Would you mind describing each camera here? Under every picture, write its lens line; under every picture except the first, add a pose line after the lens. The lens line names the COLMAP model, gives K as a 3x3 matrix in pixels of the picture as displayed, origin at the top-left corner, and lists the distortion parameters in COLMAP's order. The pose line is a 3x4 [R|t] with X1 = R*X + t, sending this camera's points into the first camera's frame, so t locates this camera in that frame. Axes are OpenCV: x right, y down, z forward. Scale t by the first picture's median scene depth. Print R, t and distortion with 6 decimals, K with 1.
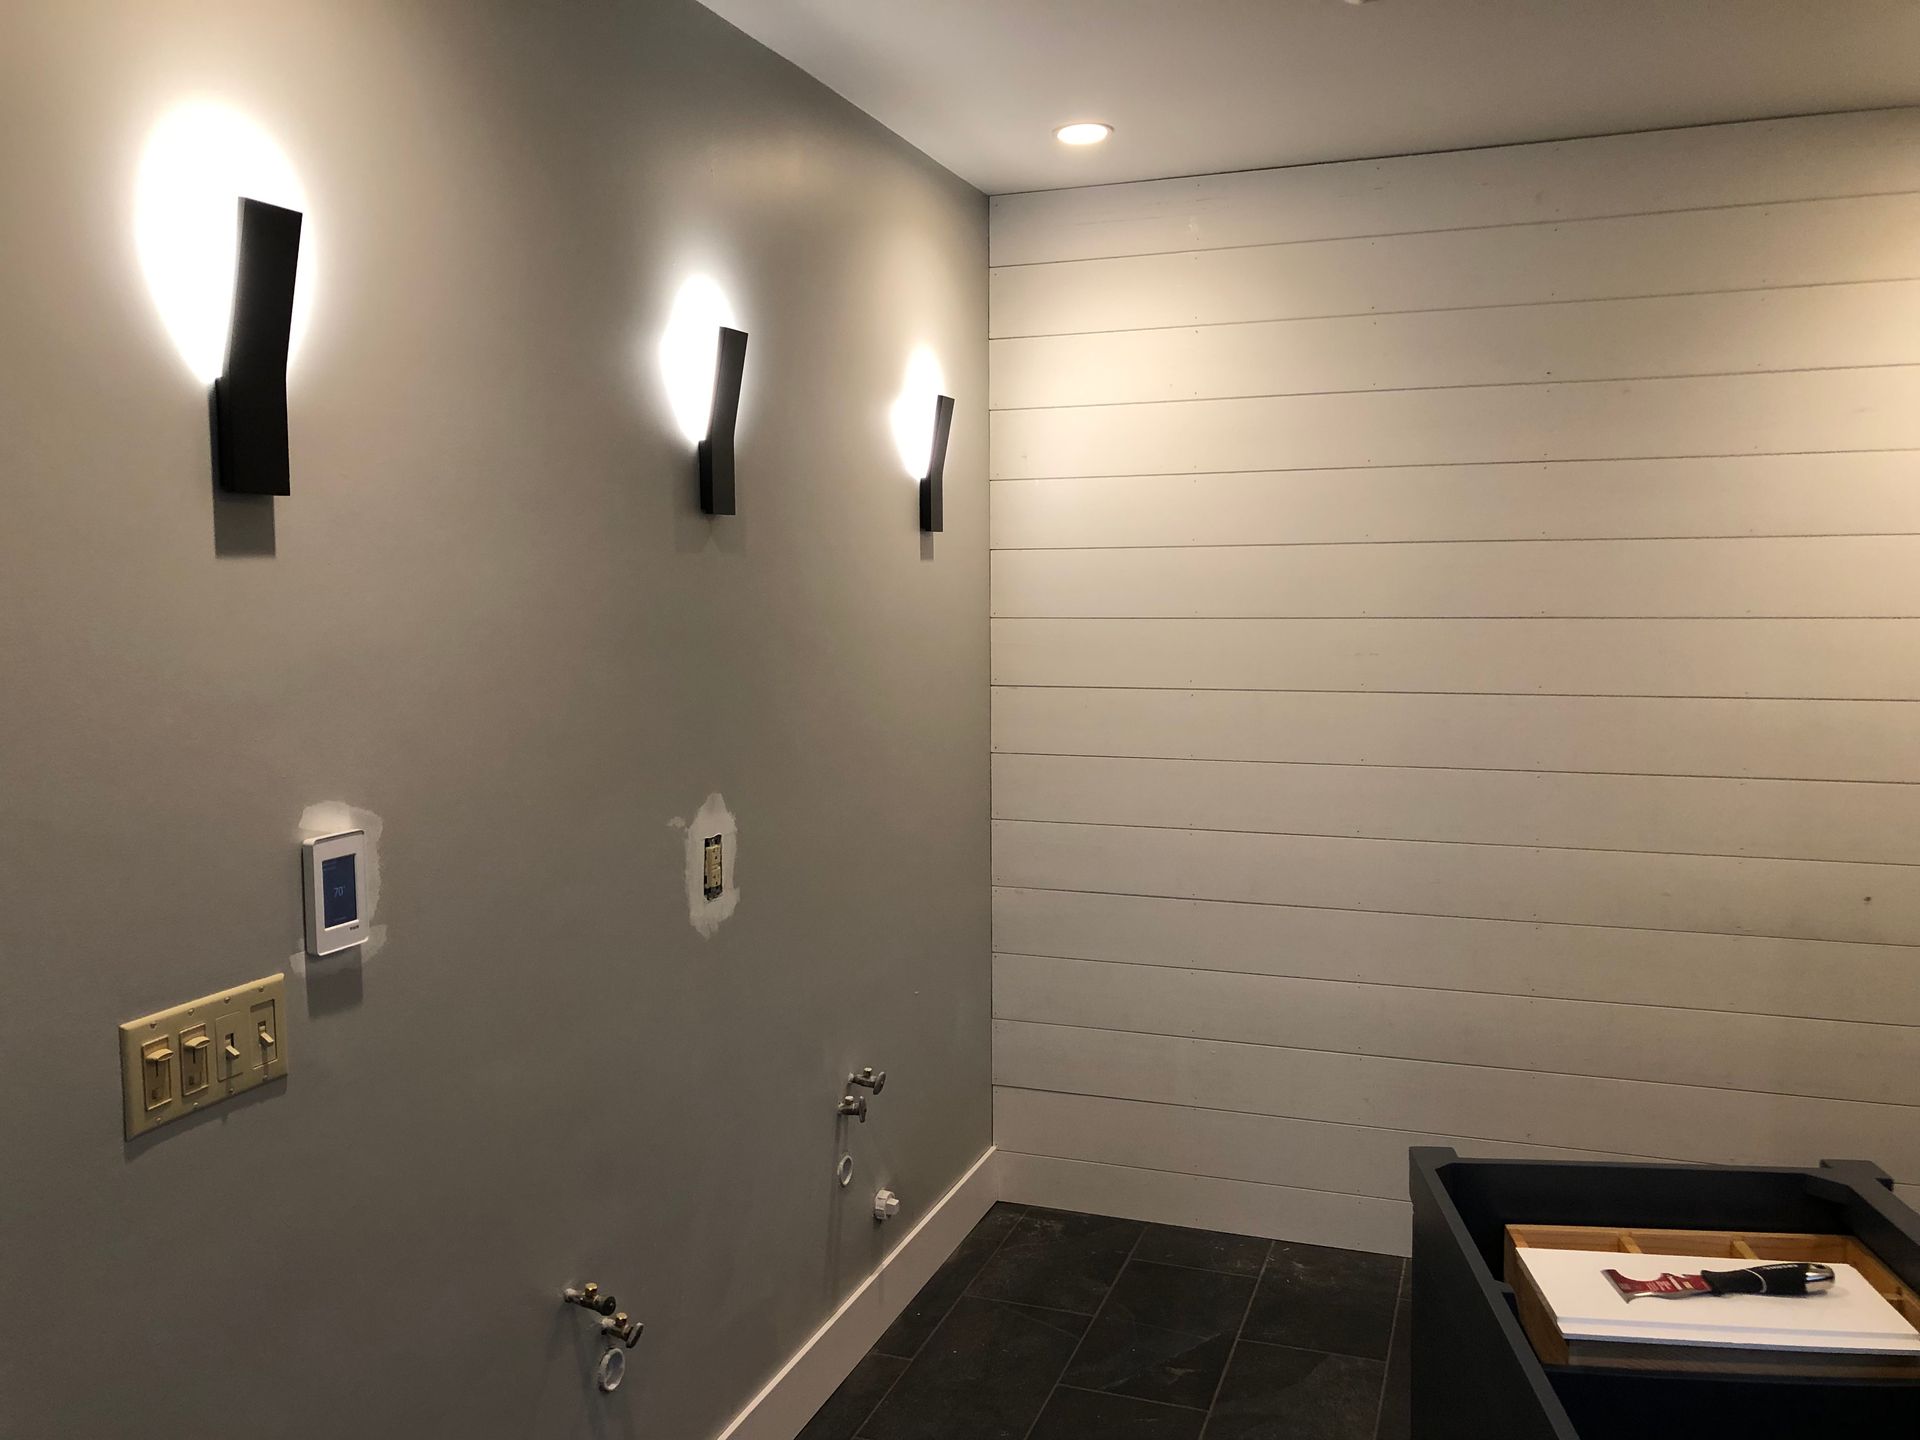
lens RADIAL K [[1571.4, 0, 961.6], [0, 1571.4, 721.0], [0, 0, 1]] dist [0.044226, -0.047026]
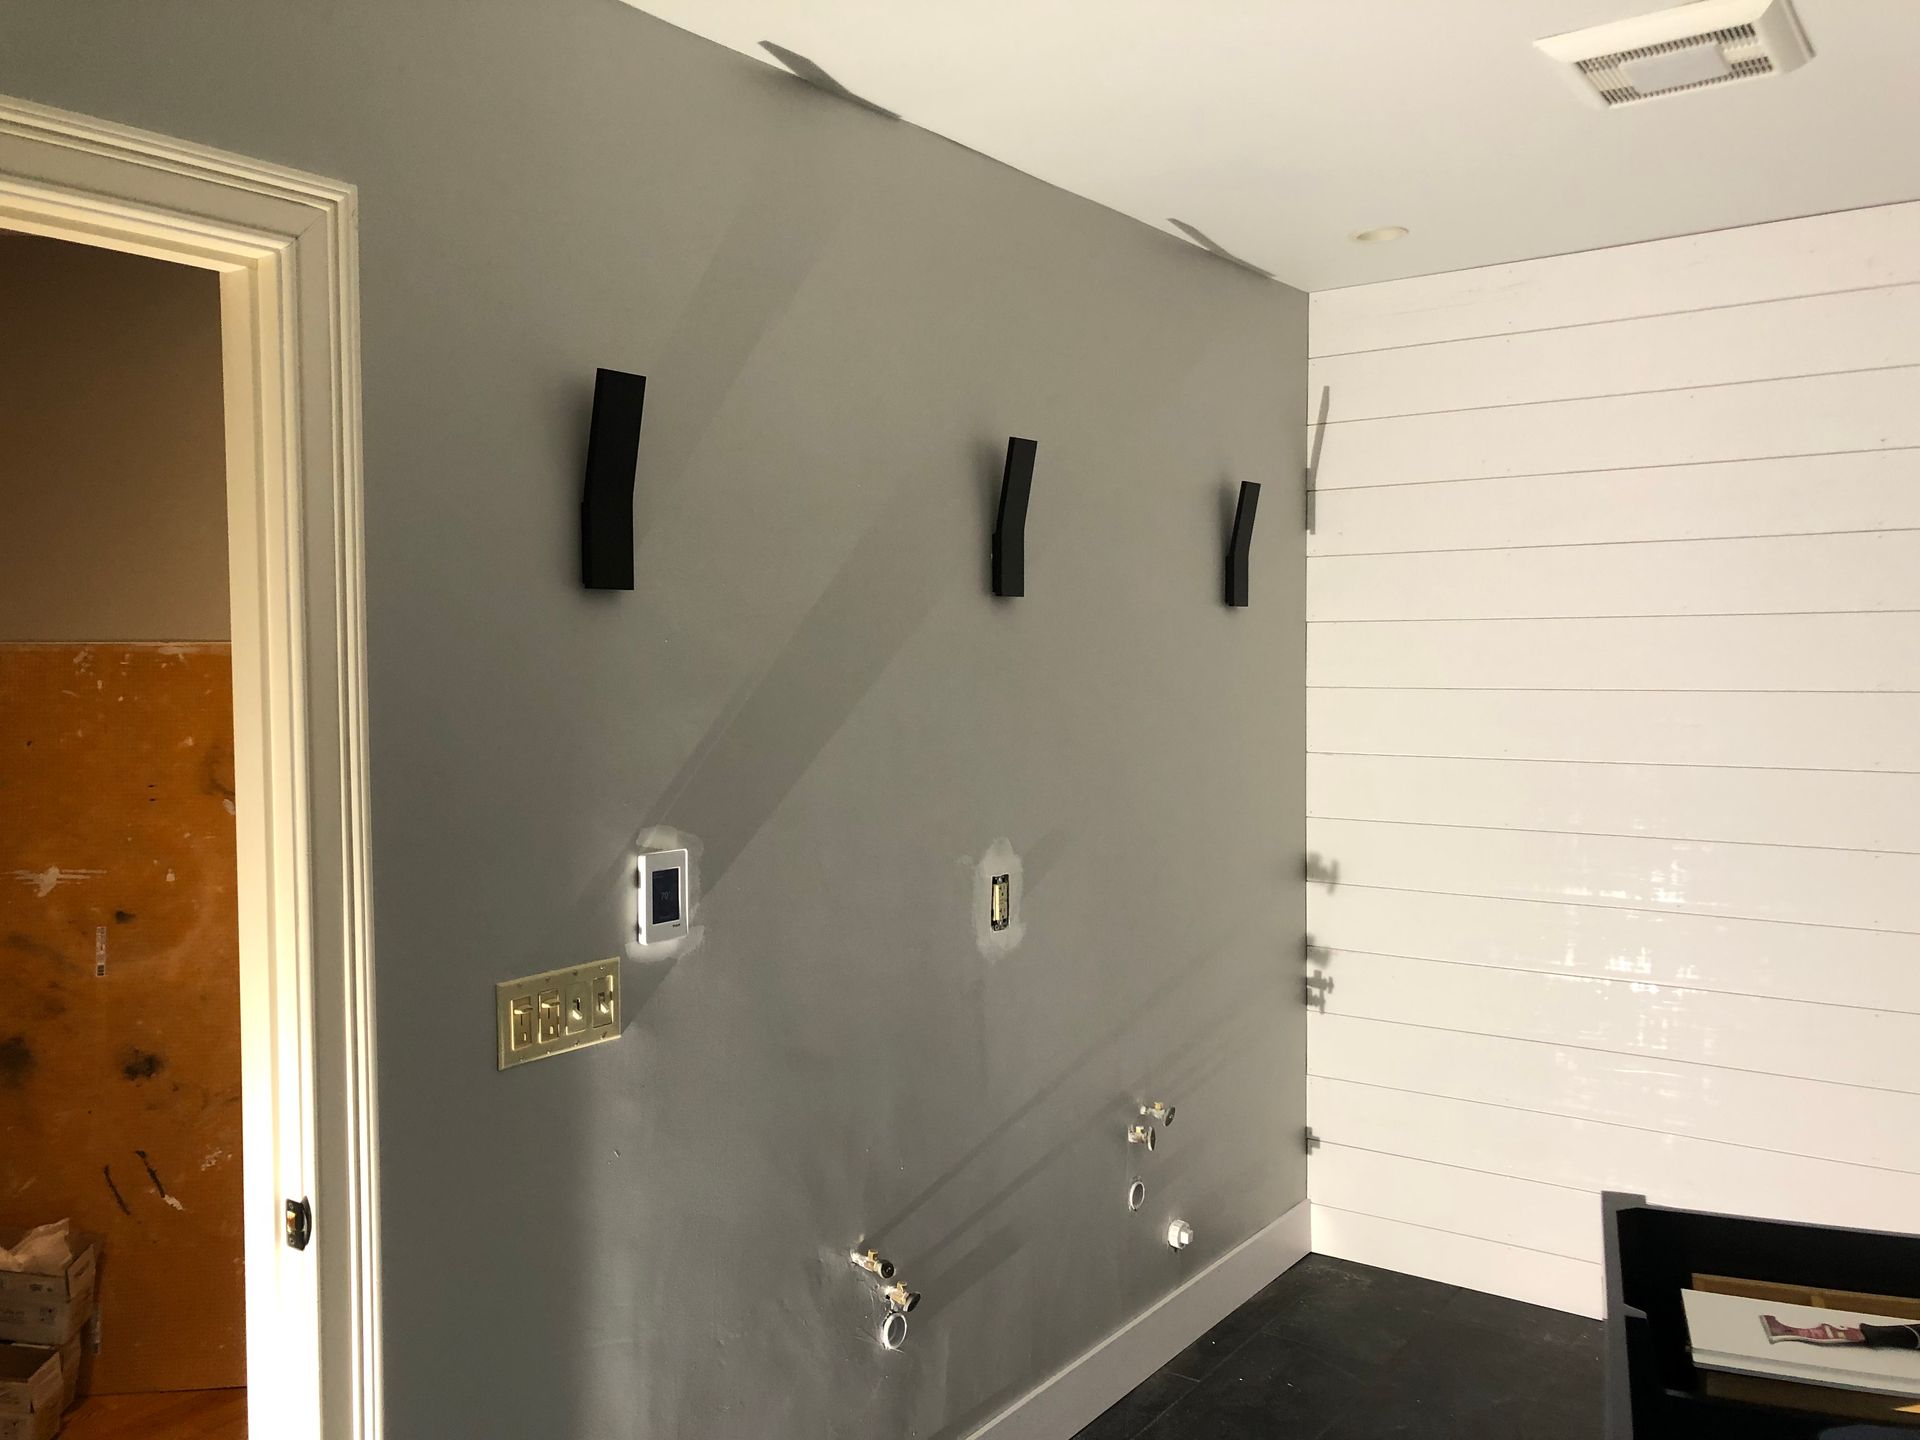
lens RADIAL K [[1571.4, 0, 961.6], [0, 1571.4, 721.0], [0, 0, 1]] dist [0.044226, -0.047026]
pose [[0.962313, 0.012783, -0.271644, 0.163623], [-0.024792, 0.998859, -0.040823, 0.011359], [0.270813, 0.046019, 0.961531, -0.149346]]
